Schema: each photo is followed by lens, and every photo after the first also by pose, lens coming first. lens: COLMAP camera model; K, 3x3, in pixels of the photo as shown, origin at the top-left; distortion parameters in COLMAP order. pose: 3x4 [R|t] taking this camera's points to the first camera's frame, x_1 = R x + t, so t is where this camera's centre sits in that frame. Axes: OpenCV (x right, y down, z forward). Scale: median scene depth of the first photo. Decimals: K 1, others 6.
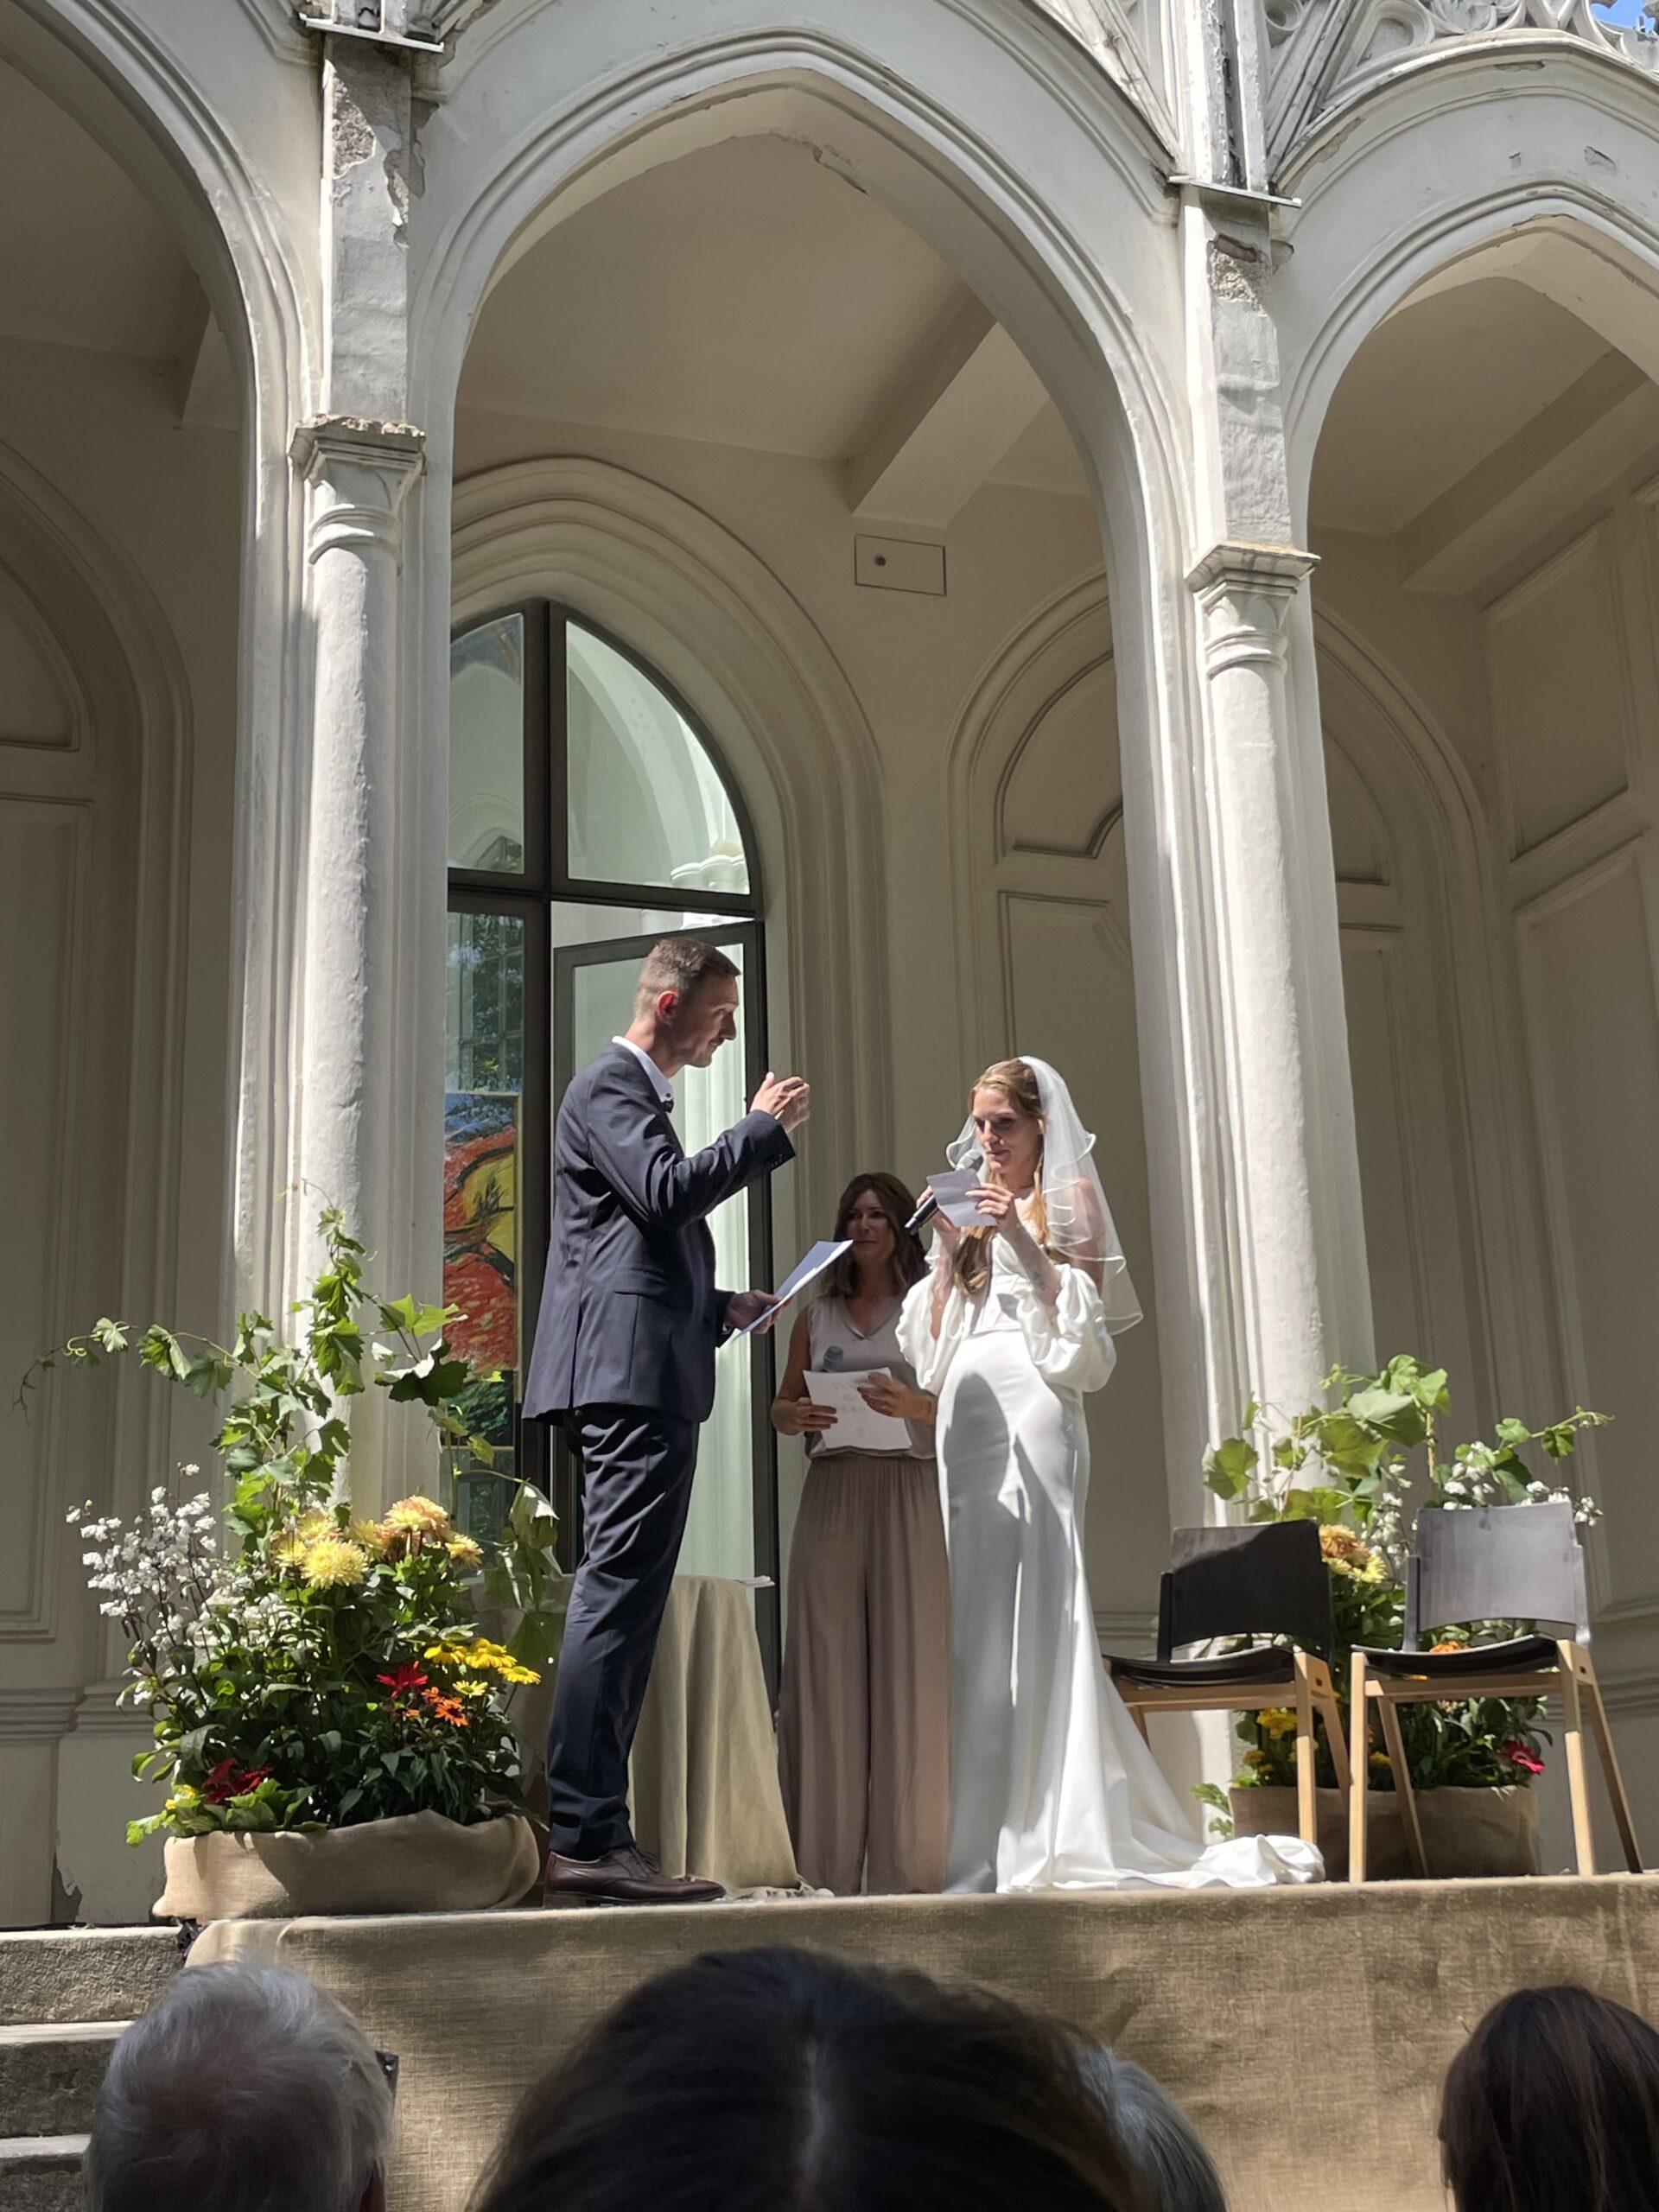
lens RADIAL K [[2734.9, 0, 830.8], [0, 2734.9, 1095.2], [0, 0, 1]] dist [0.059448, 0.000000]
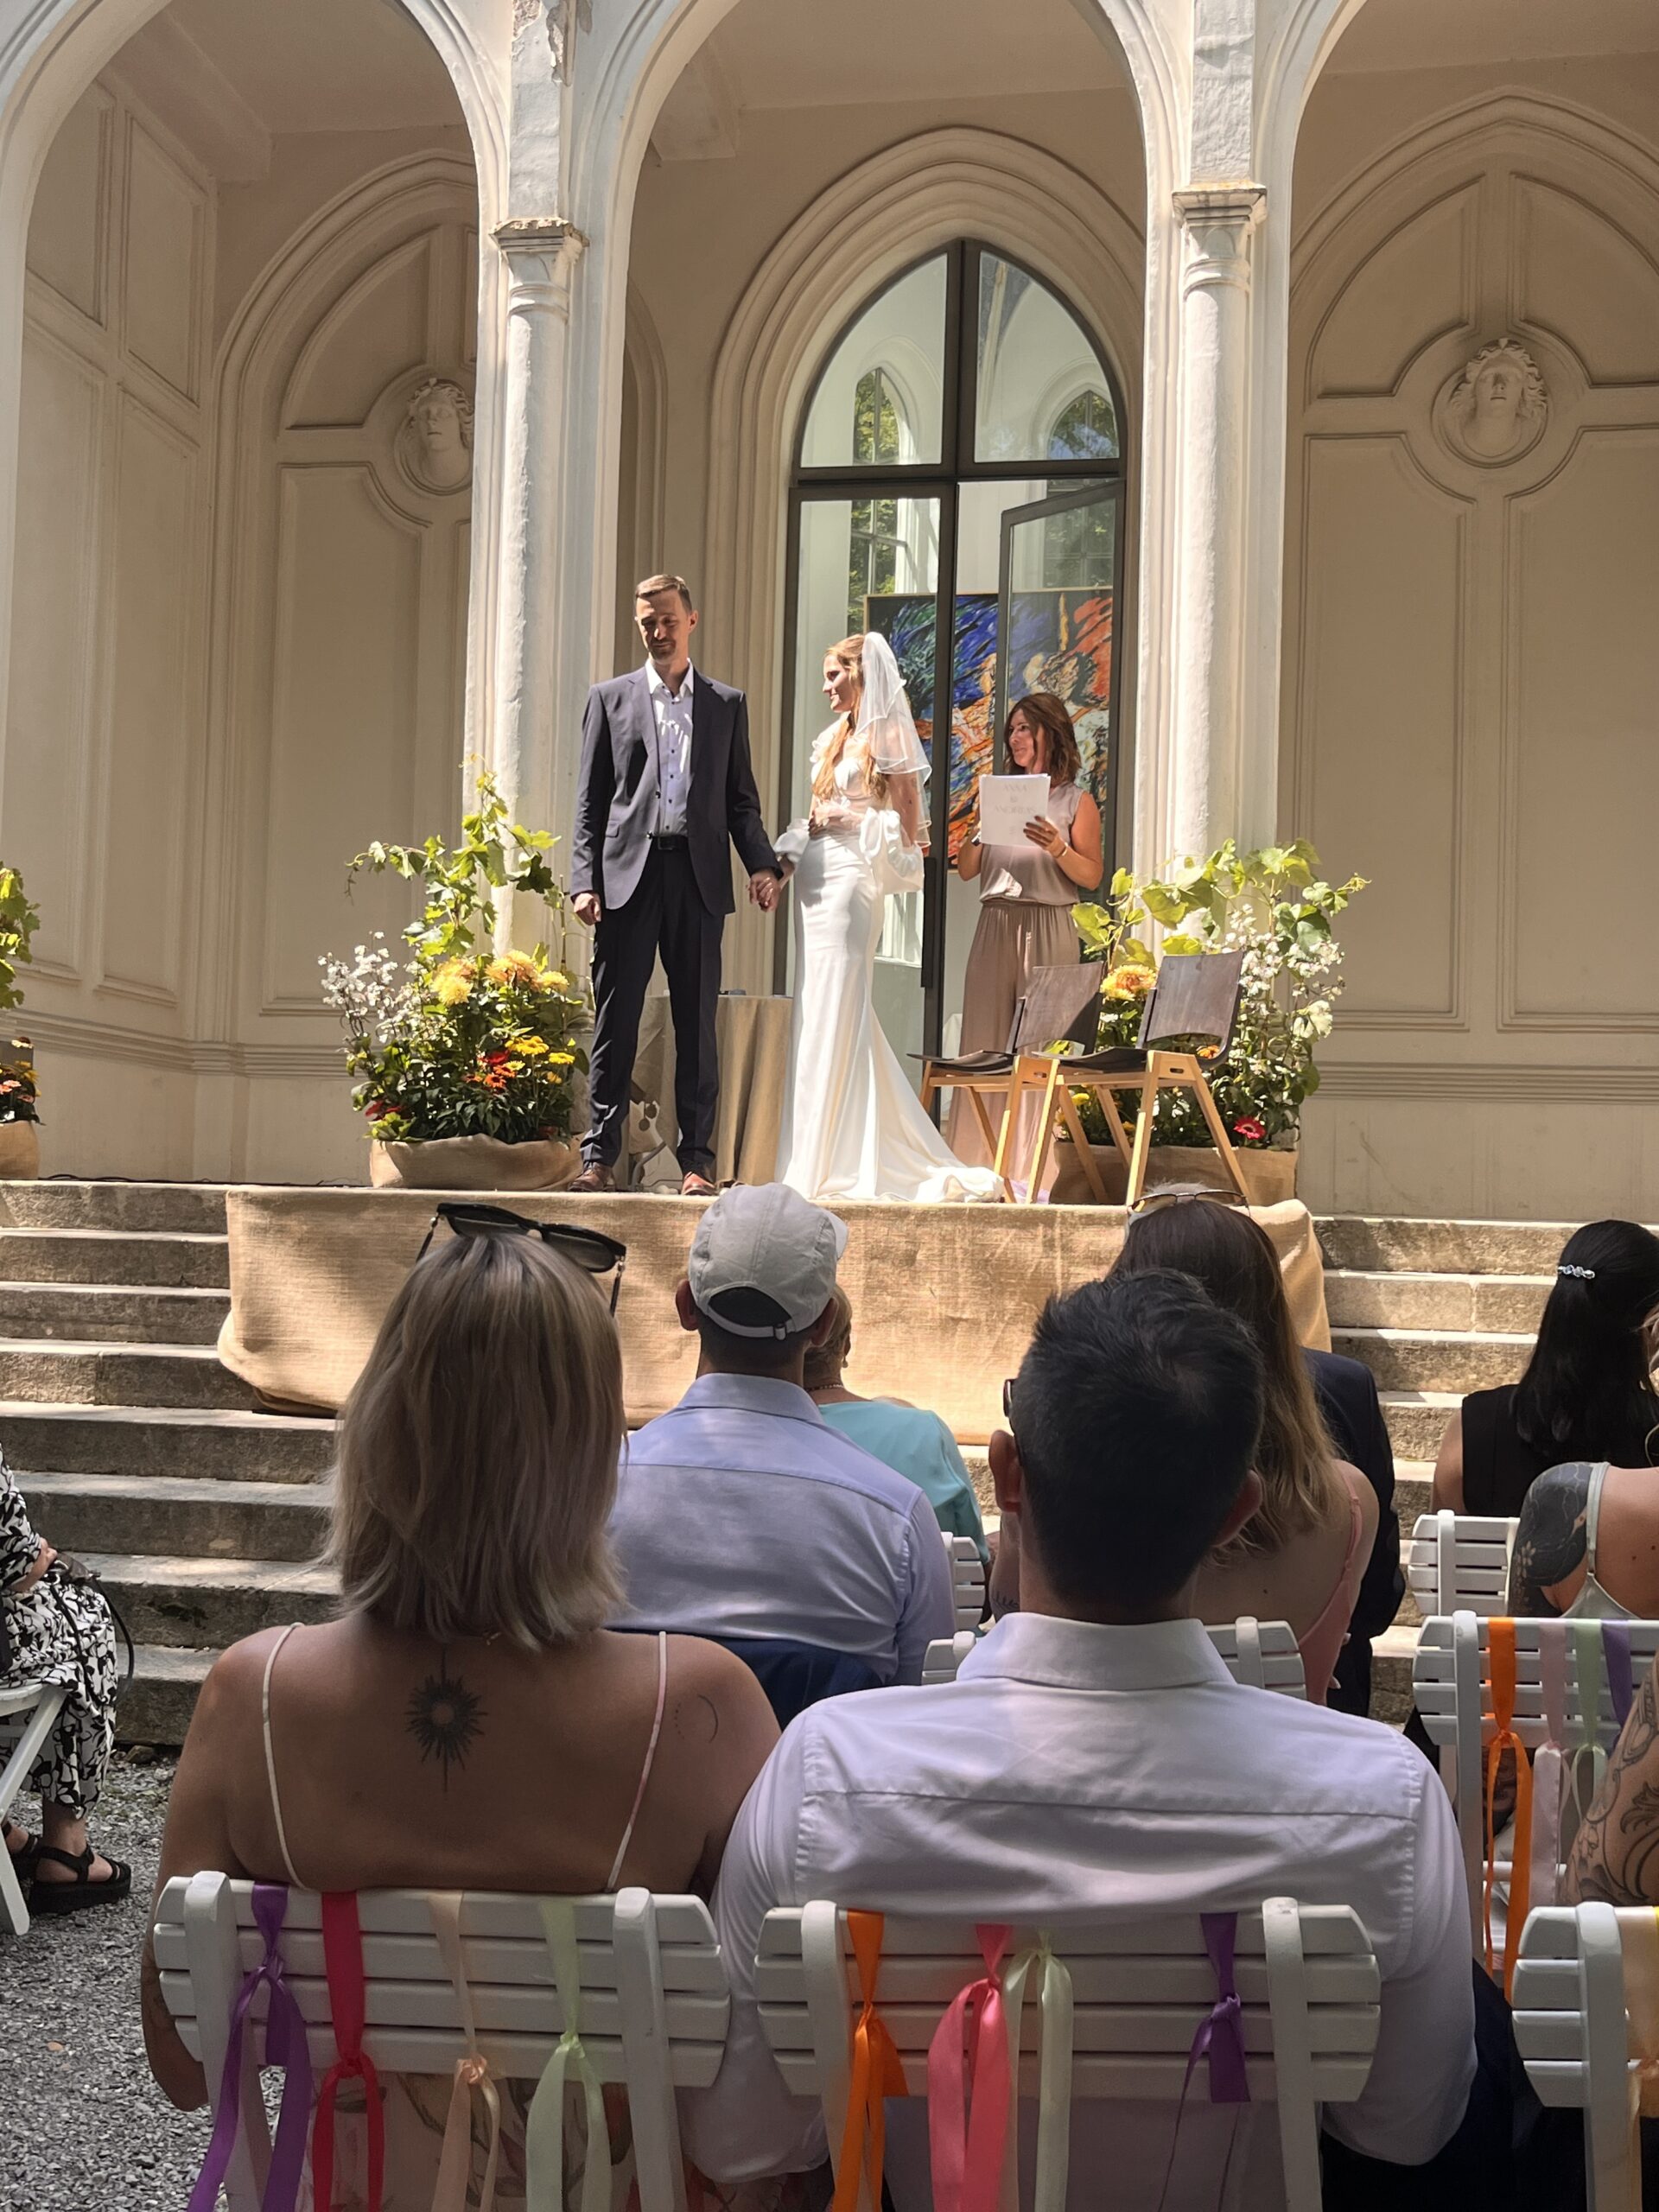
lens RADIAL K [[2296.0, 0, 827.9], [0, 2296.0, 1118.6], [0, 0, 1]] dist [0.009103, 0.000000]
pose [[0.877237, 0.036724, -0.478650, 0.522758], [0.083985, 0.969952, 0.228340, -0.041385], [0.472654, -0.240508, 0.847794, -0.078075]]
